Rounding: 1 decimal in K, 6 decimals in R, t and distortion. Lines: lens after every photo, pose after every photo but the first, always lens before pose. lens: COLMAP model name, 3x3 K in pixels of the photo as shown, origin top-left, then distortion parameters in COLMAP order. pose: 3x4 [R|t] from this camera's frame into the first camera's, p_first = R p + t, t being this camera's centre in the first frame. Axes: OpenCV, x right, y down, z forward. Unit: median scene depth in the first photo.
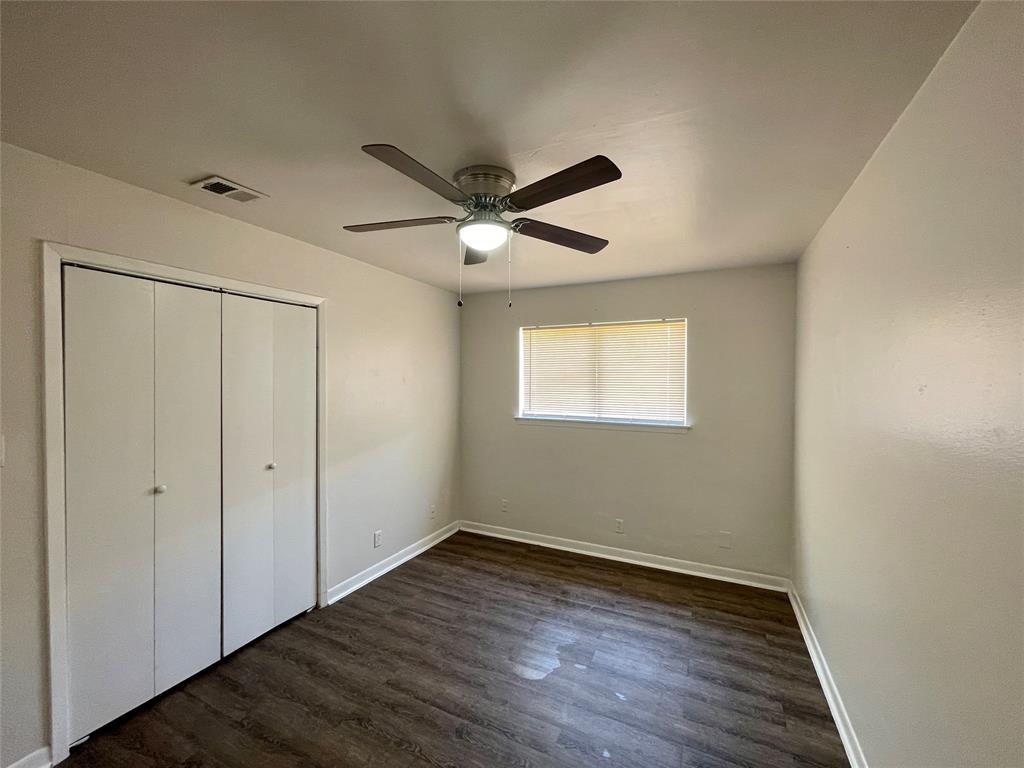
lens RADIAL K [[414.2, 0, 509.6], [0, 414.2, 384.9], [0, 0, 1]] dist [-0.001917, -0.000115]
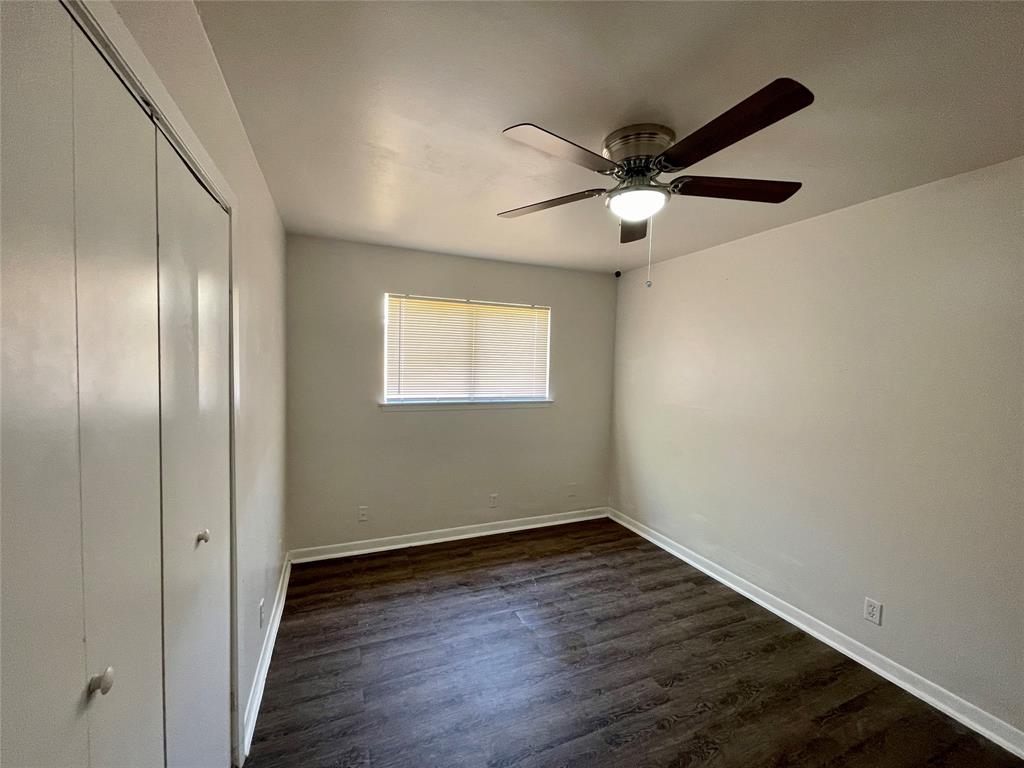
lens RADIAL K [[414.2, 0, 509.6], [0, 414.2, 384.9], [0, 0, 1]] dist [-0.001917, -0.000115]
pose [[0.662532, -0.032067, 0.748347, -0.506787], [-0.007466, 0.998751, 0.049407, -0.000620], [-0.748996, -0.038321, 0.661465, 0.318041]]
